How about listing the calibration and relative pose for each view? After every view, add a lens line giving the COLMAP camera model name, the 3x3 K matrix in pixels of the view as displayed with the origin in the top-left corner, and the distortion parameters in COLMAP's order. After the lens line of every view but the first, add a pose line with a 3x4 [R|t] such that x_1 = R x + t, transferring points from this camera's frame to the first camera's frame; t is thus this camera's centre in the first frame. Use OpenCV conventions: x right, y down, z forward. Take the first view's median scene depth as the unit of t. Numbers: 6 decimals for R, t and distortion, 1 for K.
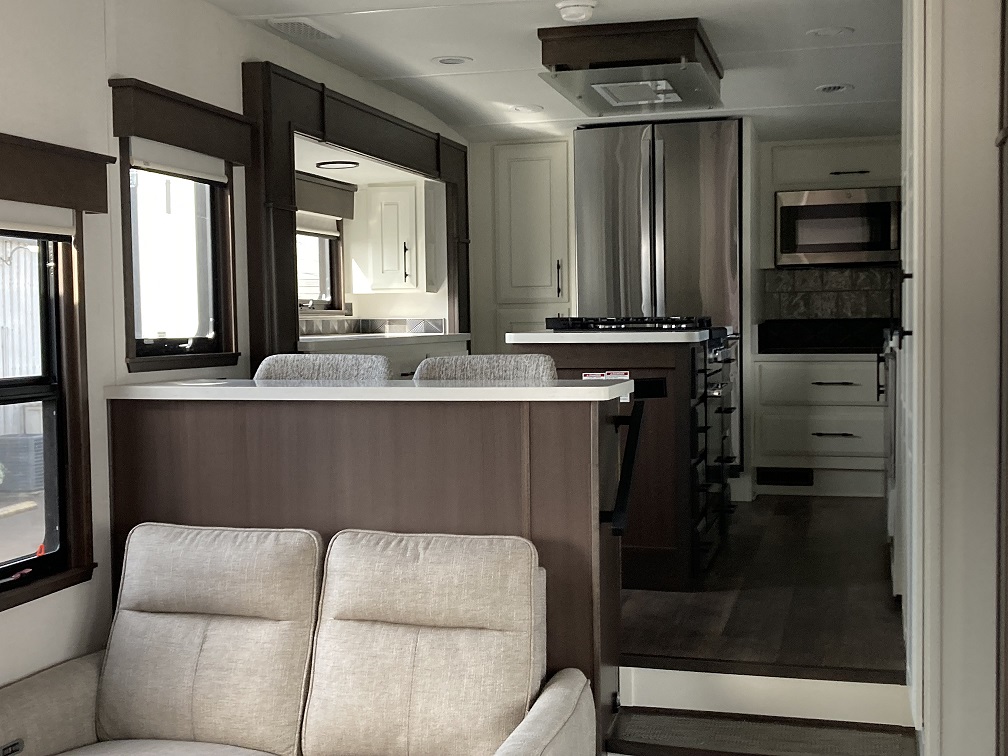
lens RADIAL K [[1343.9, 0, 475.4], [0, 1343.9, 388.9], [0, 0, 1]] dist [0.078347, 0.000000]
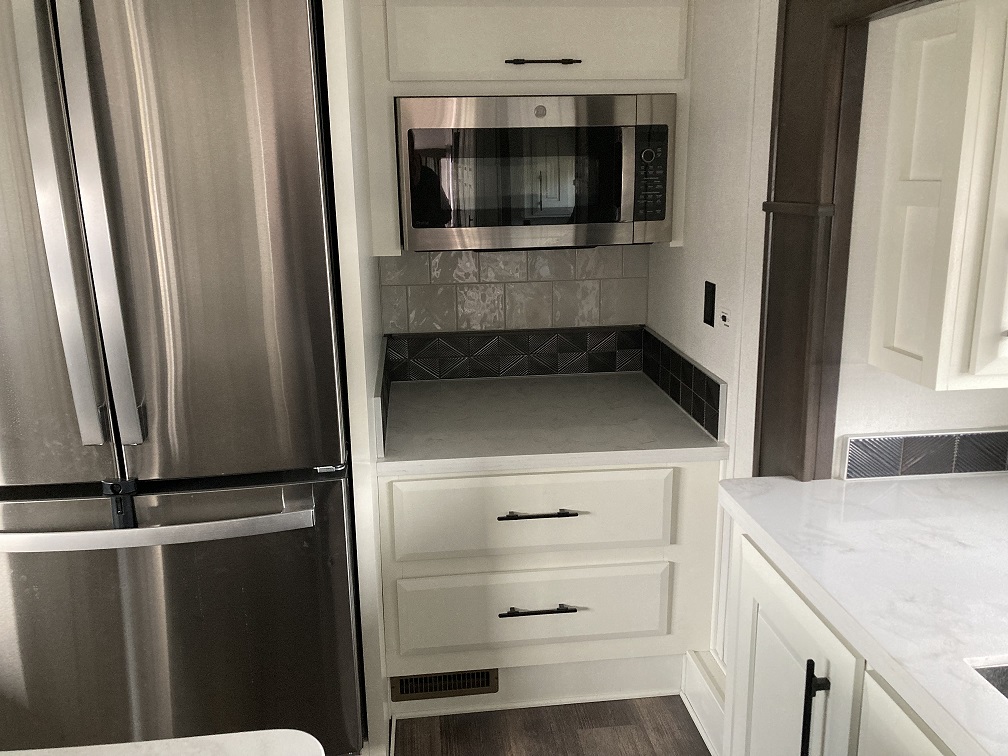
lens RADIAL K [[831.0, 0, 496.8], [0, 831.0, 376.4], [0, 0, 1]] dist [0.075964, -0.098678]
pose [[0.926783, -0.084403, 0.365992, 0.222934], [0.018438, 0.983473, 0.180112, -0.164359], [-0.375145, -0.160177, 0.913022, 1.135820]]
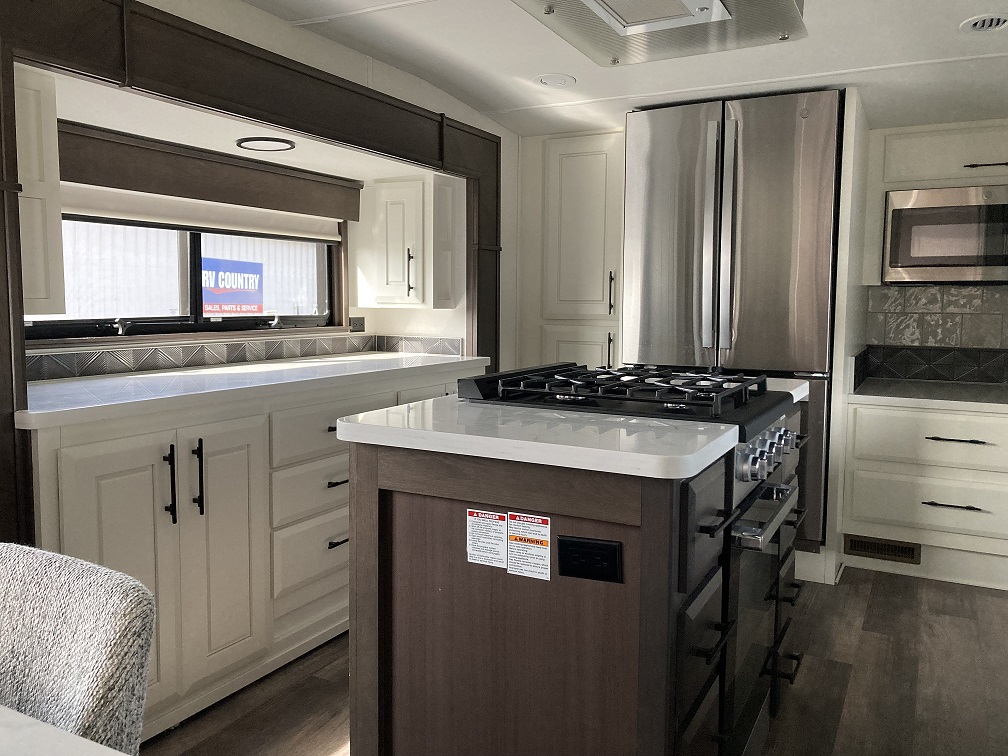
lens RADIAL K [[831.0, 0, 489.8], [0, 831.0, 370.7], [0, 0, 1]] dist [0.075964, -0.098678]
pose [[0.977389, 0.041162, -0.207403, 0.160094], [-0.033931, 0.998690, 0.038305, -0.080367], [0.208708, -0.030401, 0.977505, 0.736810]]
